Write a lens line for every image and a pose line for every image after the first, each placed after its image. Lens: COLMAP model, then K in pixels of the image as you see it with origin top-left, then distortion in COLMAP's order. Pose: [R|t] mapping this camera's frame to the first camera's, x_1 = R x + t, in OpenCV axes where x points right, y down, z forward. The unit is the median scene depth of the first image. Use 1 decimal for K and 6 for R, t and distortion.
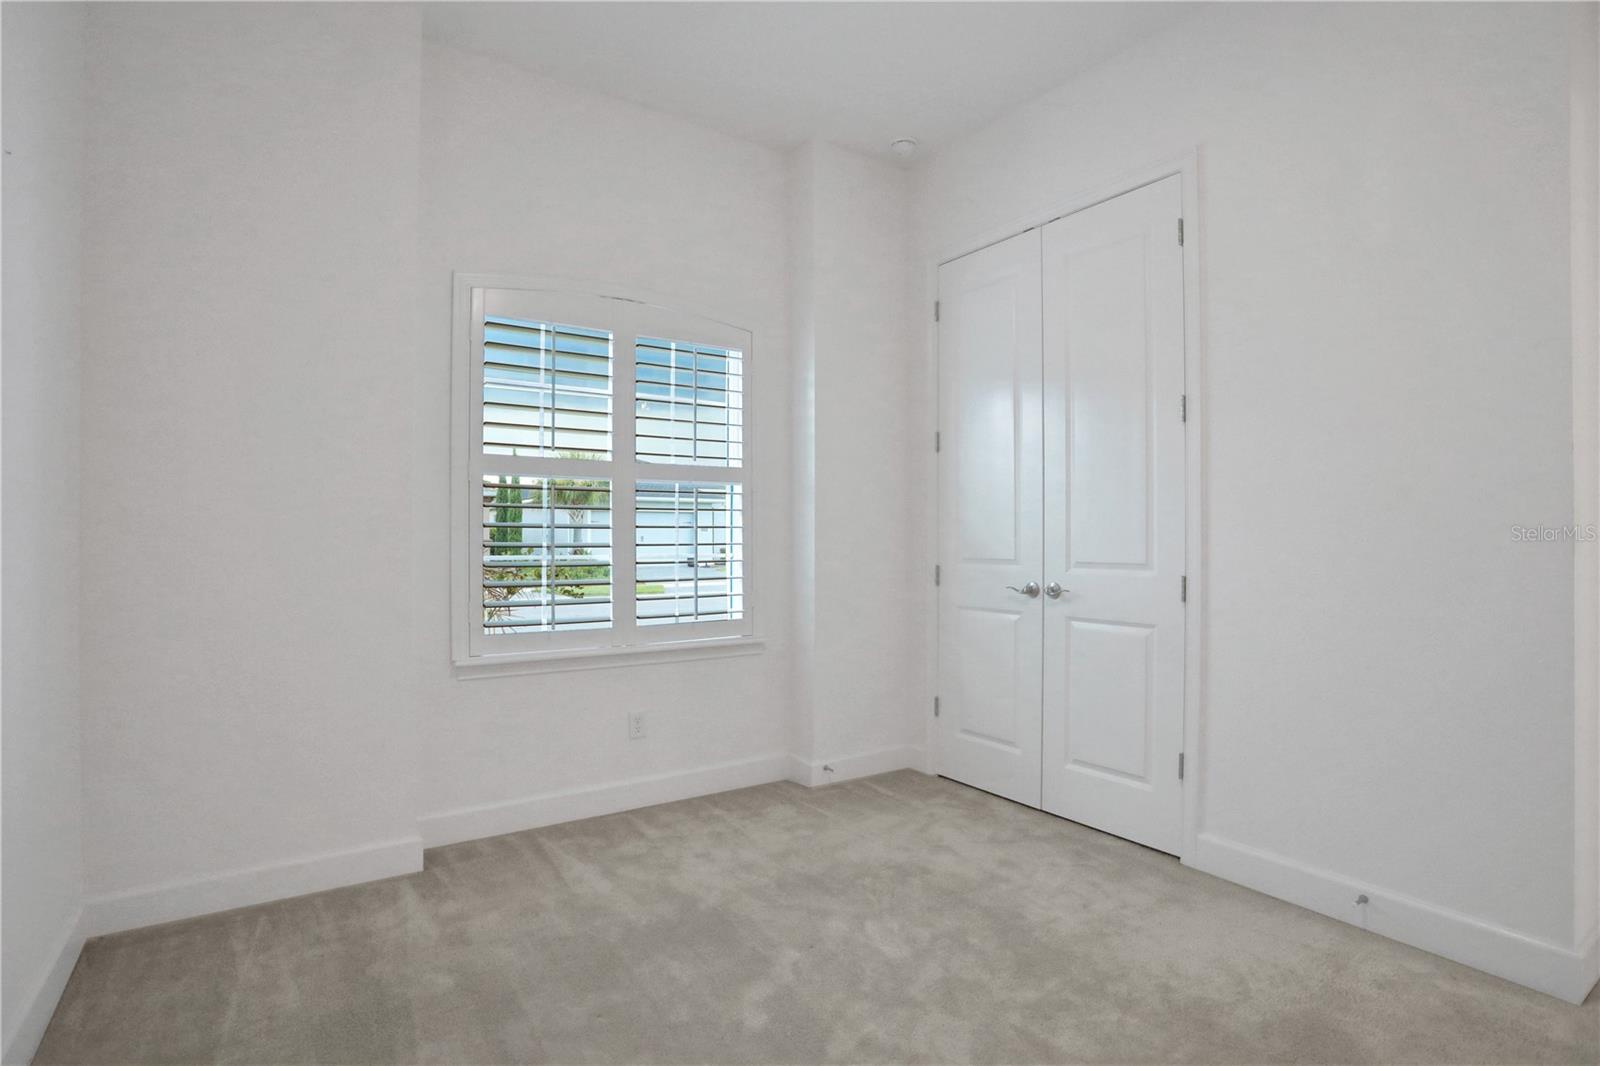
lens RADIAL K [[785.1, 0, 795.5], [0, 785.1, 535.6], [0, 0, 1]] dist [-0.067397, 0.021906]
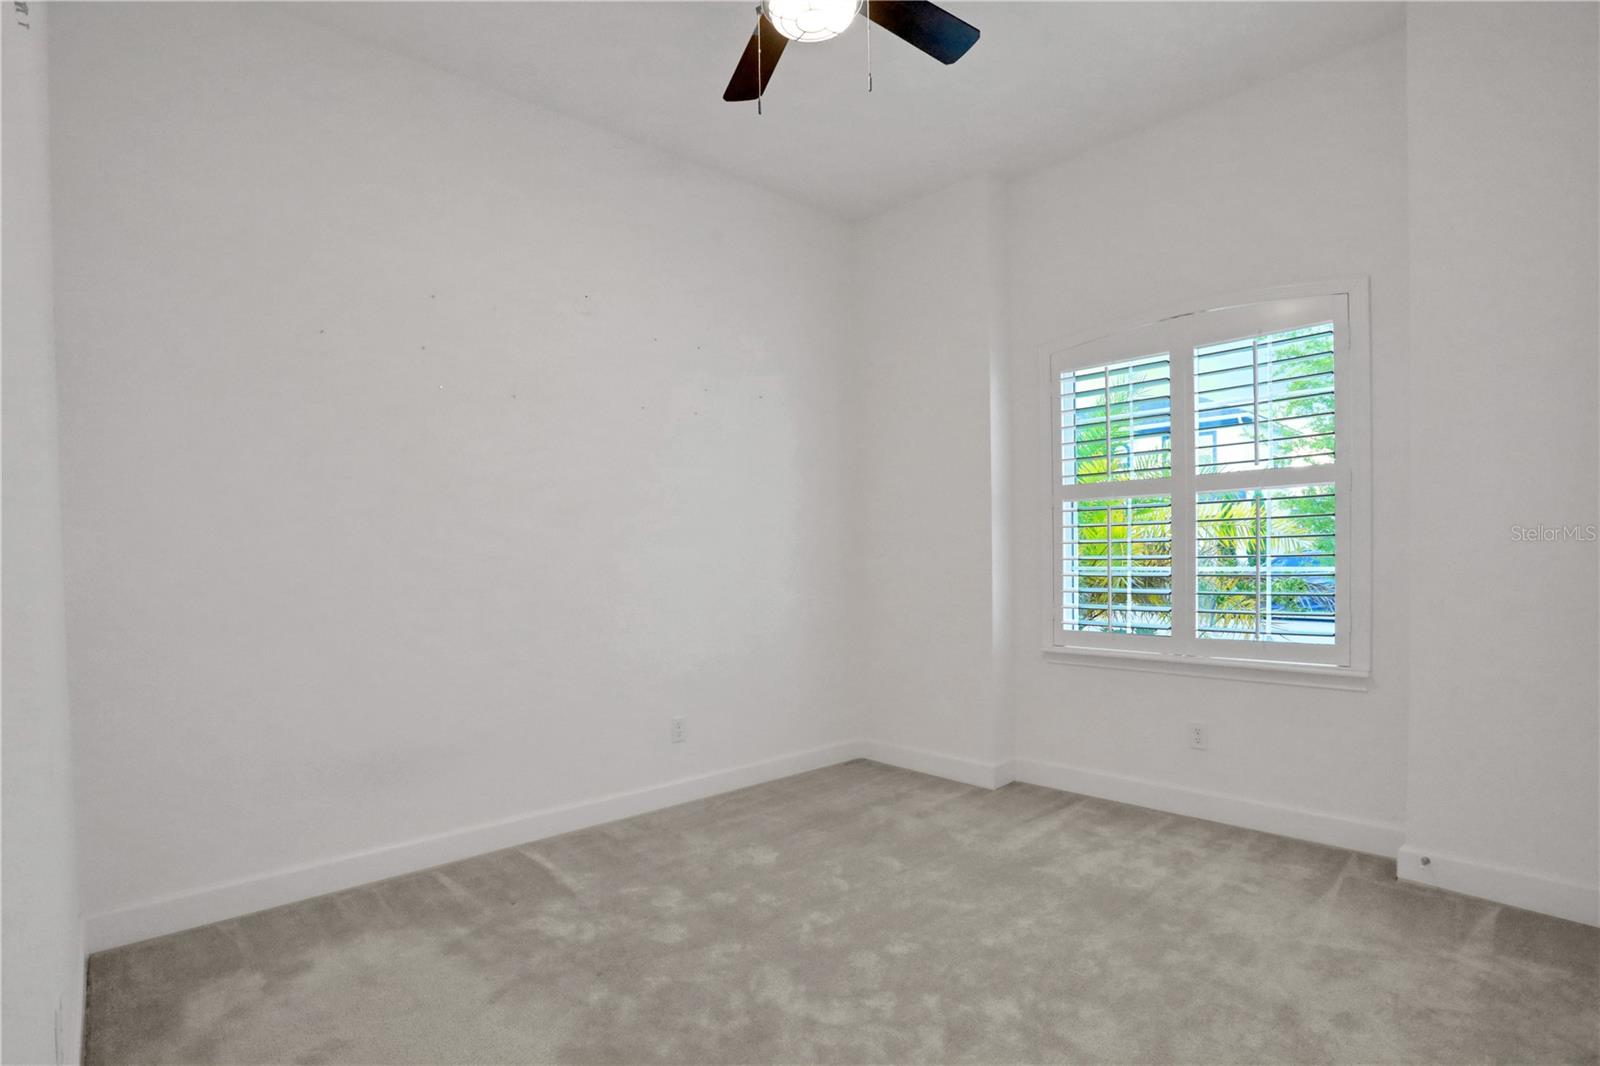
lens RADIAL K [[785.1, 0, 795.5], [0, 785.1, 535.6], [0, 0, 1]] dist [-0.067397, 0.021906]
pose [[0.140011, -0.034661, -0.989543, 0.752155], [0.015210, 0.999344, -0.032852, 0.009678], [0.990033, -0.010451, 0.140447, 0.367232]]
